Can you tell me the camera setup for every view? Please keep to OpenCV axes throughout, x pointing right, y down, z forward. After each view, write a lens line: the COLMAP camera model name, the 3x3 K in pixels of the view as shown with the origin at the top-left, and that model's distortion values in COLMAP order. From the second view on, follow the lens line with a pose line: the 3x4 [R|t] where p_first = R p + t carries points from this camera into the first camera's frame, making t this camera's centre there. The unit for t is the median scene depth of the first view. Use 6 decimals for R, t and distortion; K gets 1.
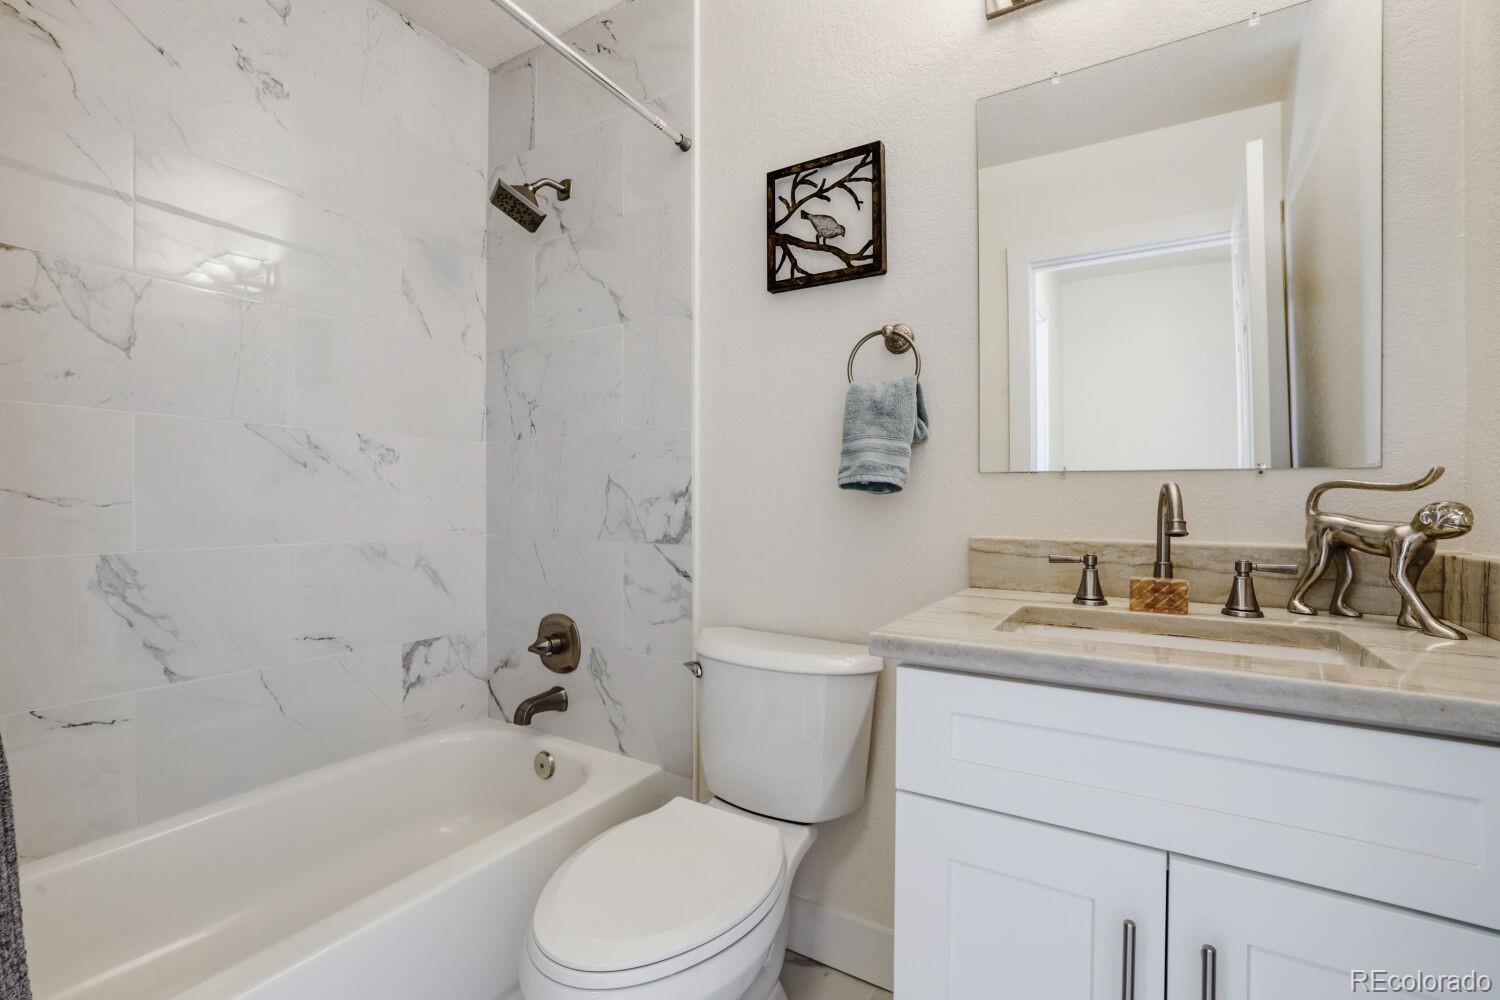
lens RADIAL K [[657.5, 0, 742.6], [0, 657.5, 500.8], [0, 0, 1]] dist [-0.046228, 0.016339]
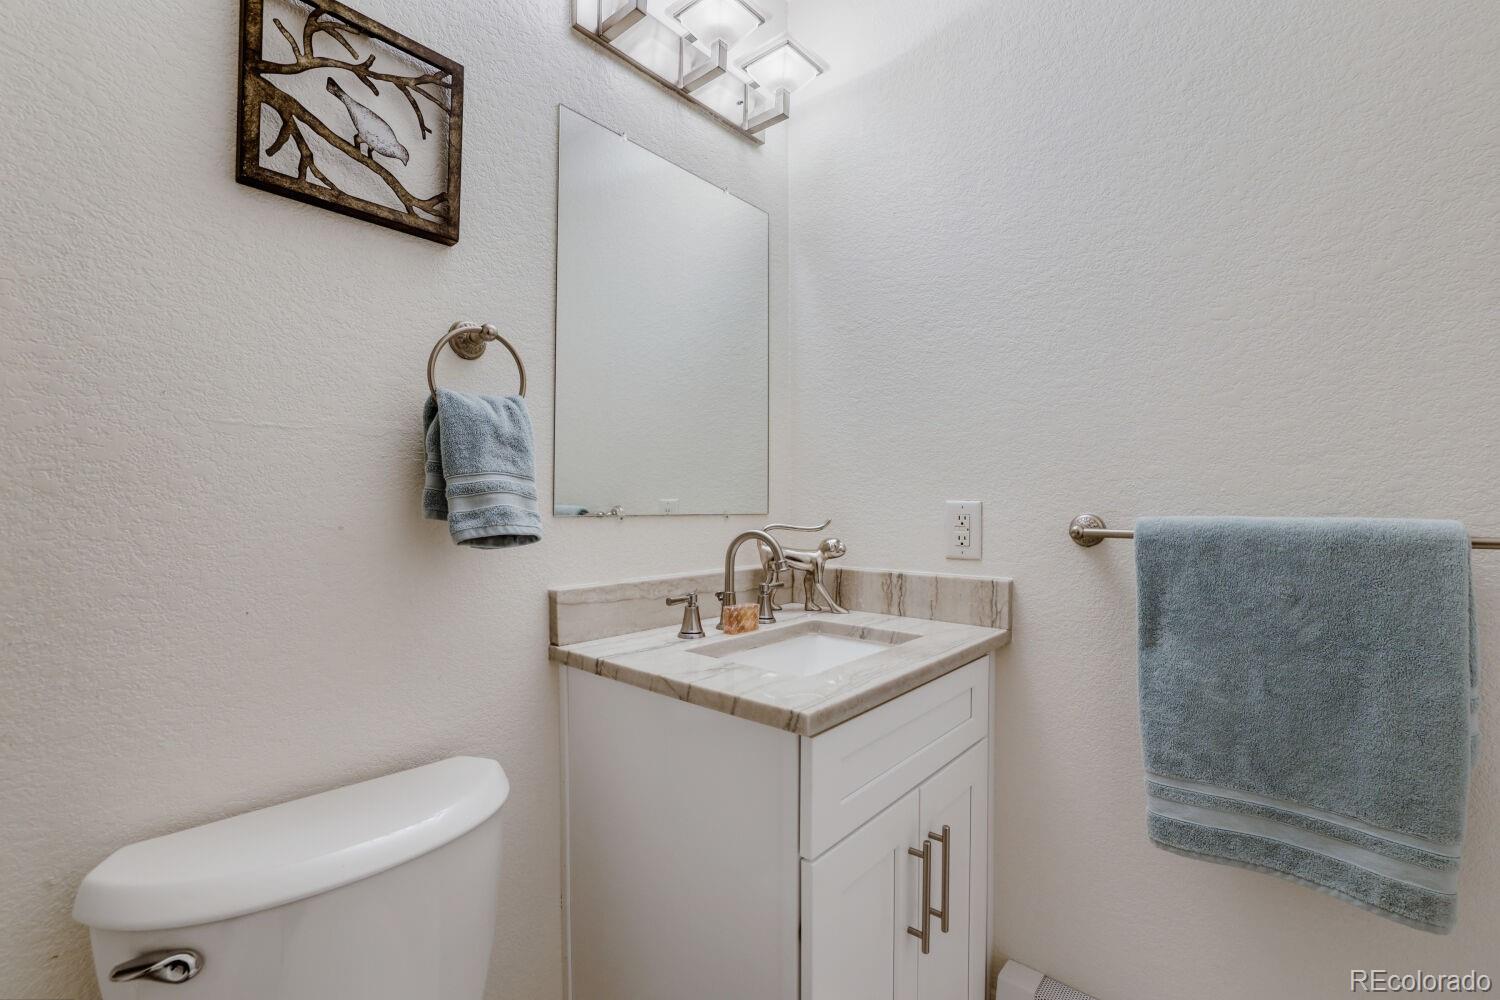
lens RADIAL K [[657.5, 0, 742.6], [0, 657.5, 500.8], [0, 0, 1]] dist [-0.046228, 0.016339]
pose [[0.169251, -0.000312, 0.985573, -0.438250], [-0.001649, 0.999998, 0.000600, -0.060305], [-0.985572, -0.001726, 0.169250, 0.544085]]
